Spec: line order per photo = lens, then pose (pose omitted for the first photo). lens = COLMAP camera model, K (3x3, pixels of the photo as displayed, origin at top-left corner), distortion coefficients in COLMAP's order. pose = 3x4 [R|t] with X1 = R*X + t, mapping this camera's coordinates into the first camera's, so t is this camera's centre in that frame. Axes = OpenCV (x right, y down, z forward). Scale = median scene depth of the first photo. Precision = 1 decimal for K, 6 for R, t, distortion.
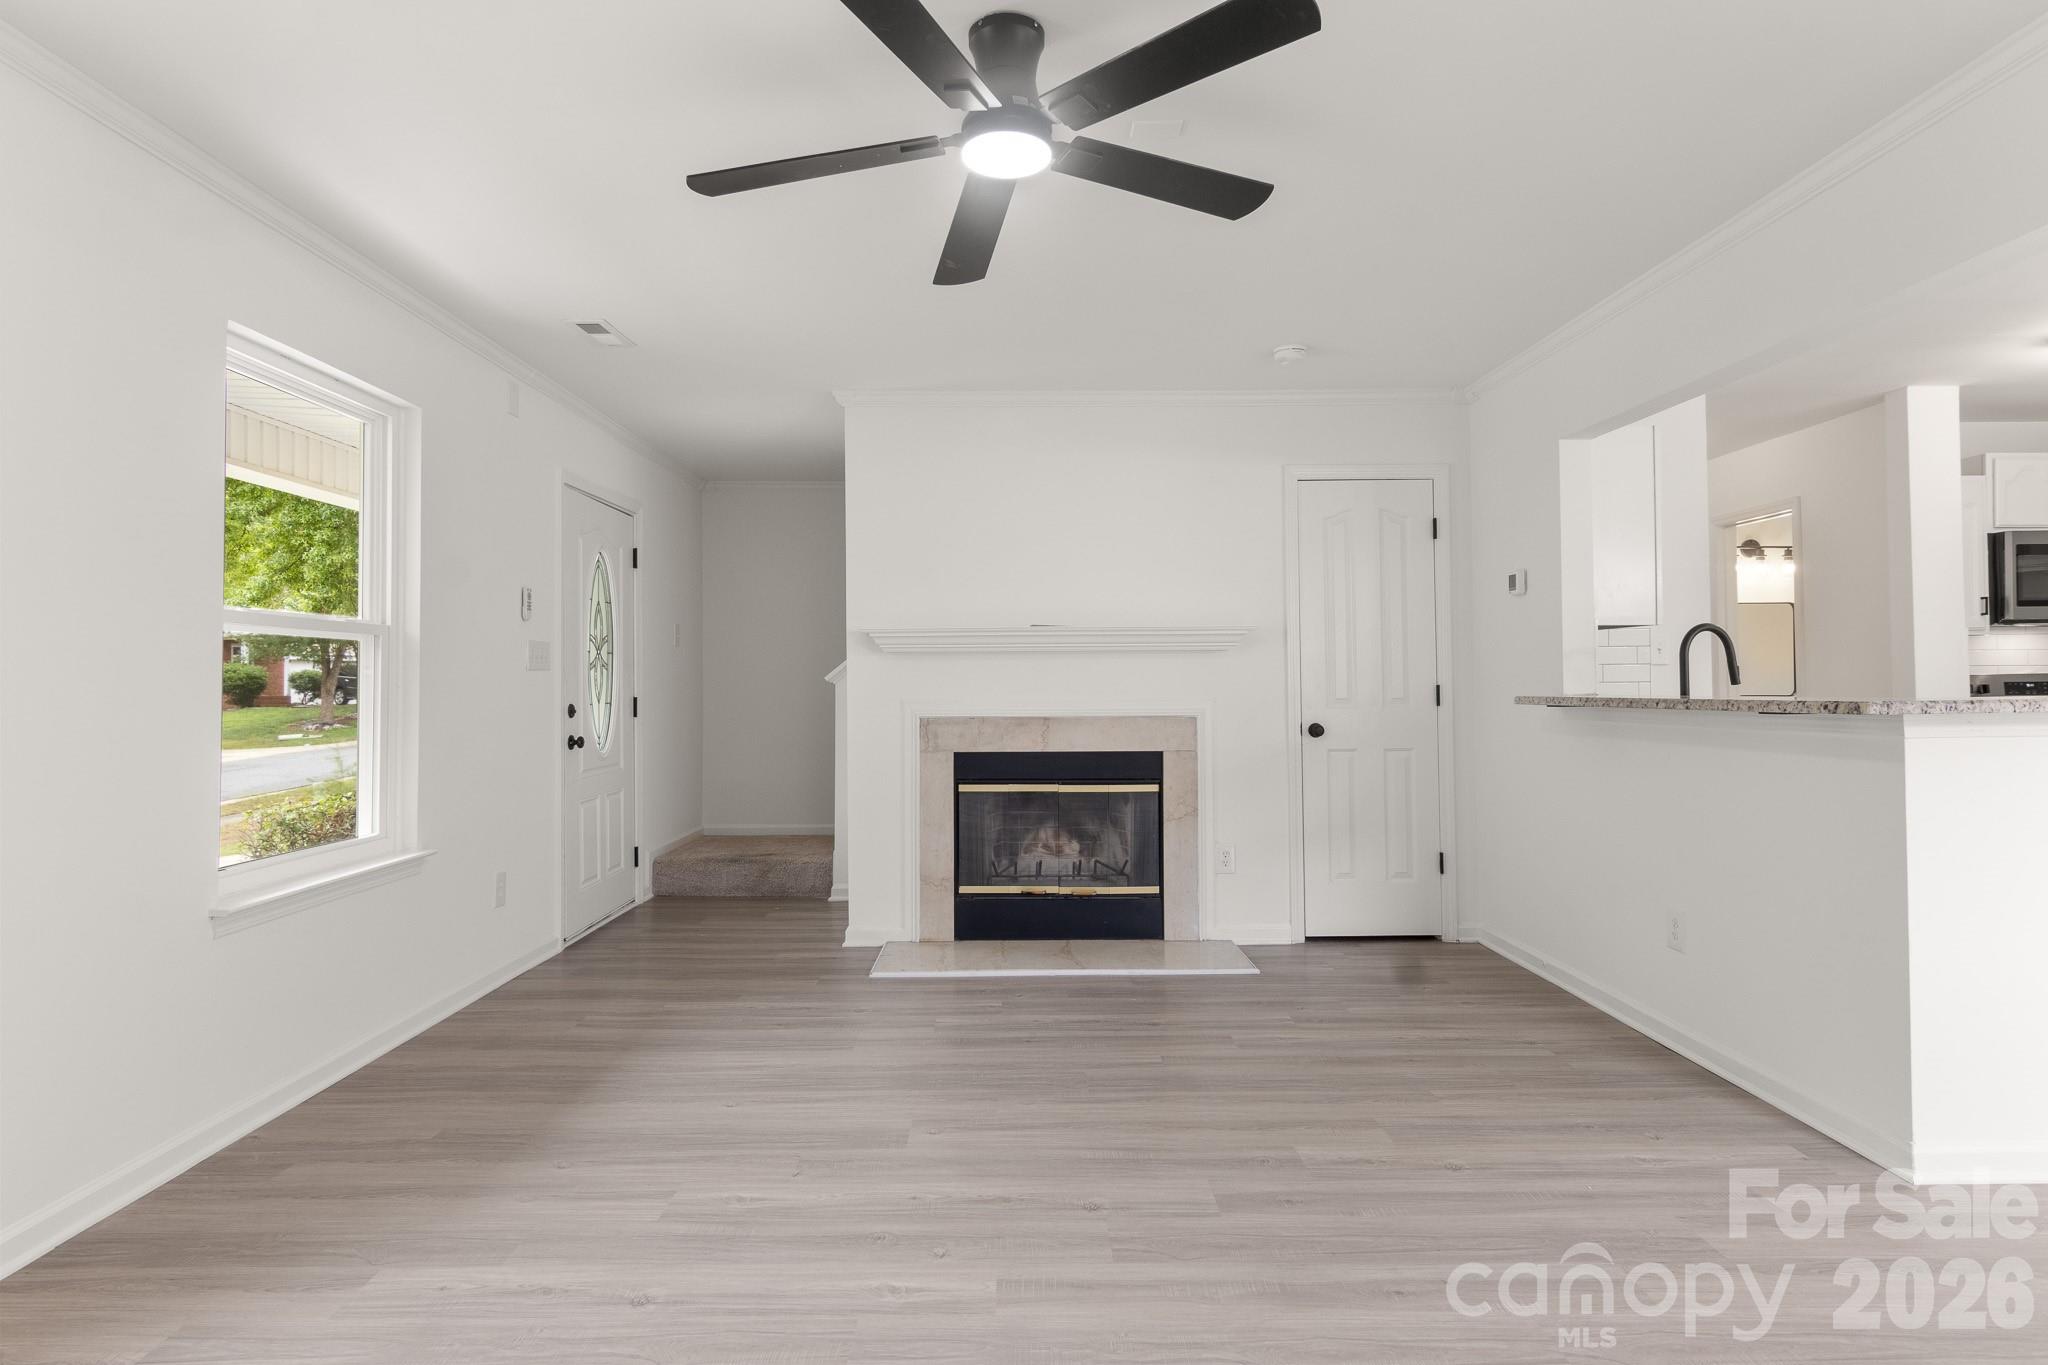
lens RADIAL K [[1070.6, 0, 1012.2], [0, 1070.6, 667.3], [0, 0, 1]] dist [0.002270, 0.000820]
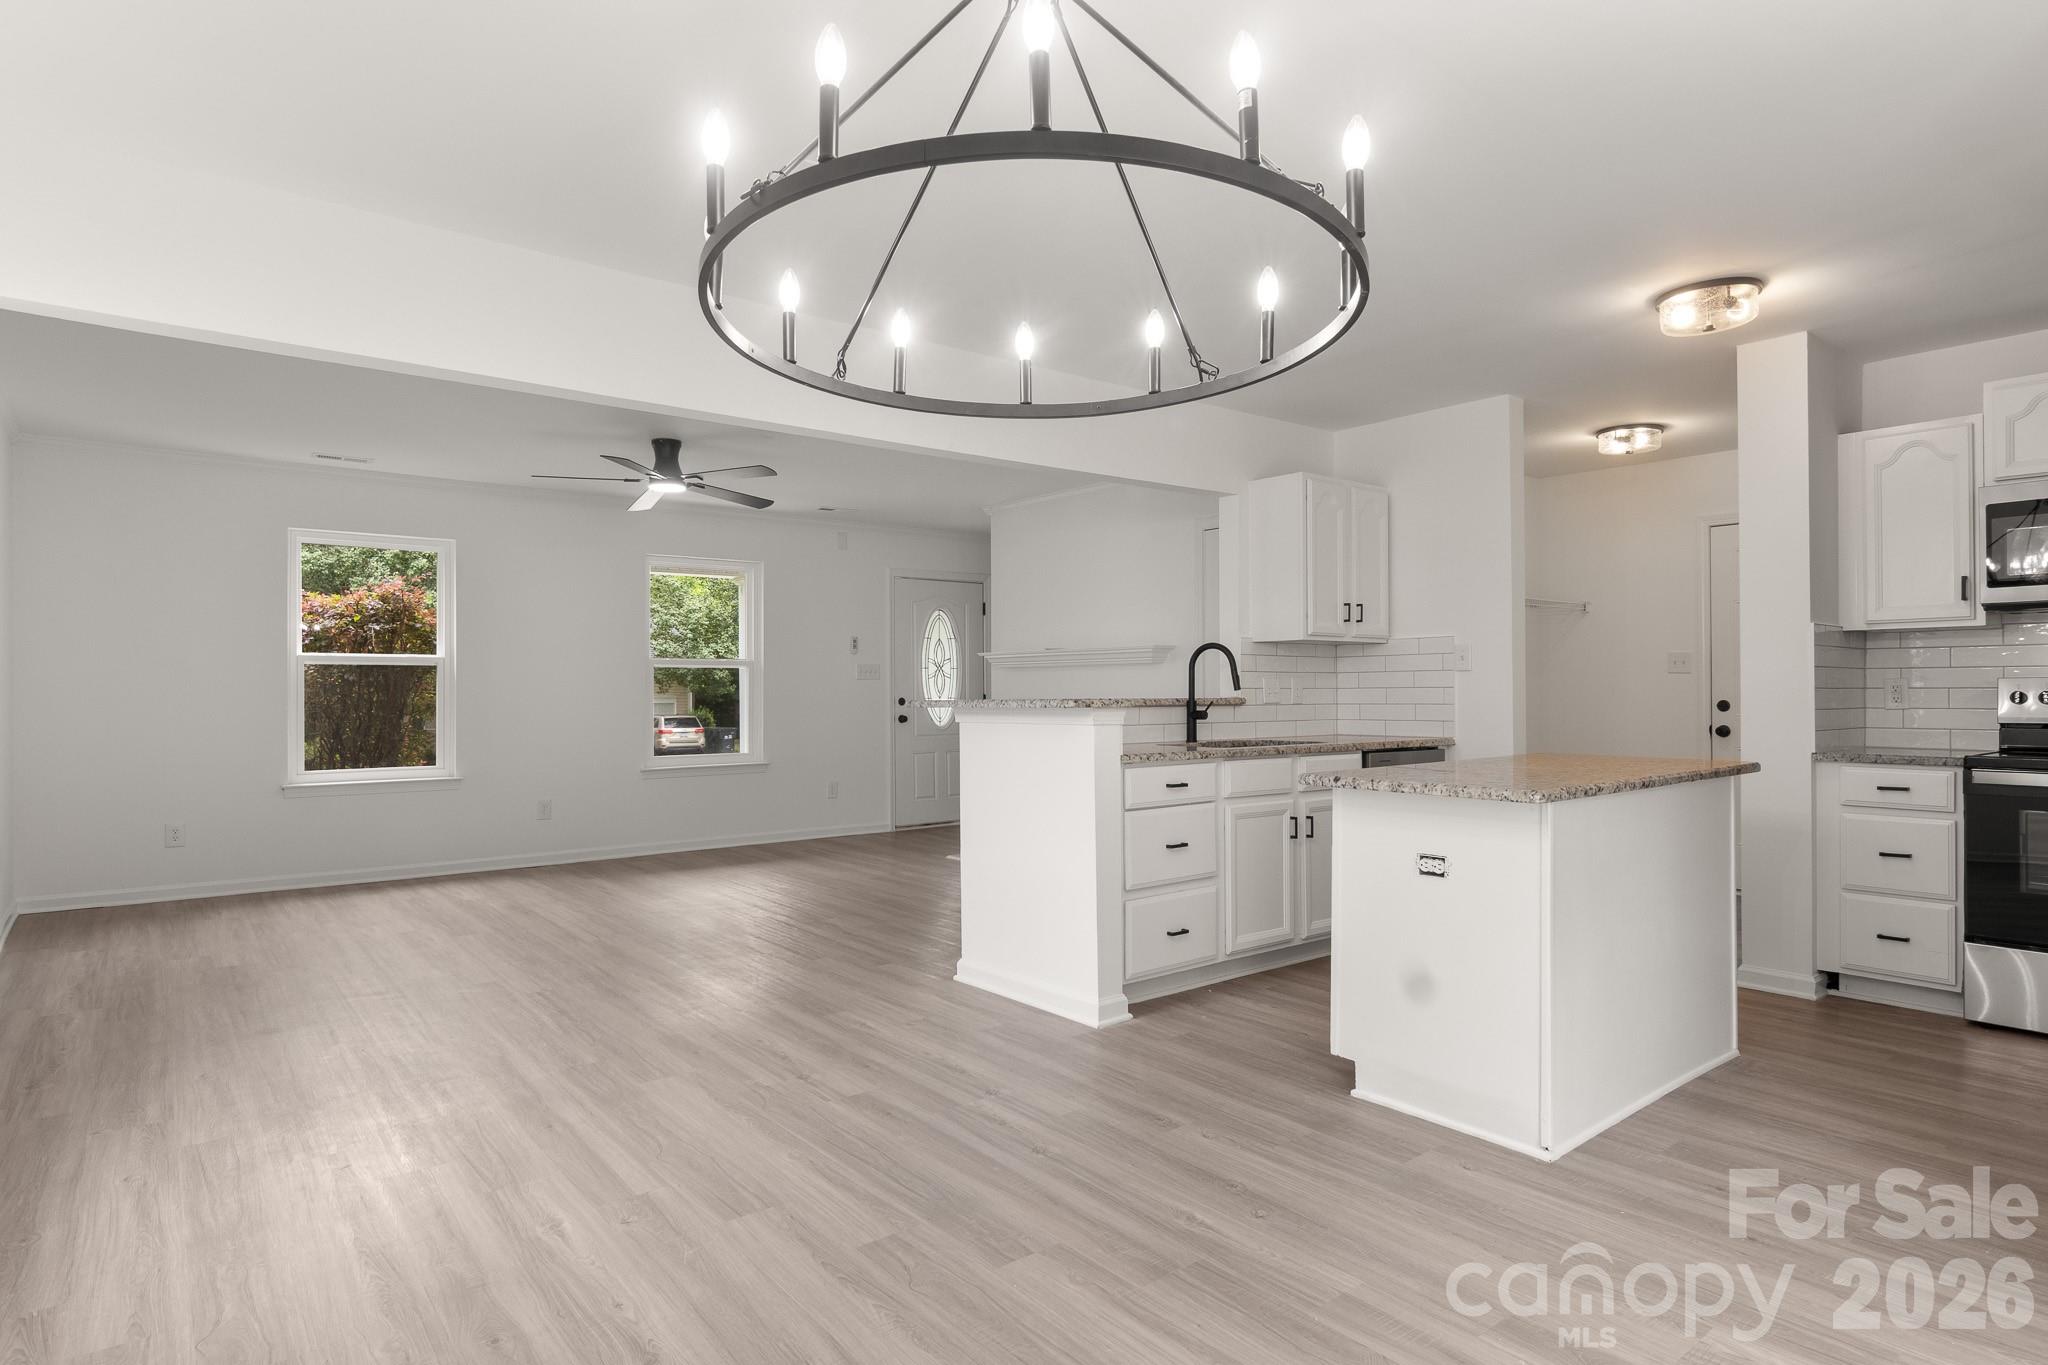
lens RADIAL K [[1108.9, 0, 1019.5], [0, 1108.9, 683.6], [0, 0, 1]] dist [-0.002022, -0.000451]
pose [[0.624016, 0.000128, -0.781412, 1.188784], [0.012908, 0.999862, 0.010472, -0.006759], [0.781305, -0.016621, 0.623928, -0.013475]]
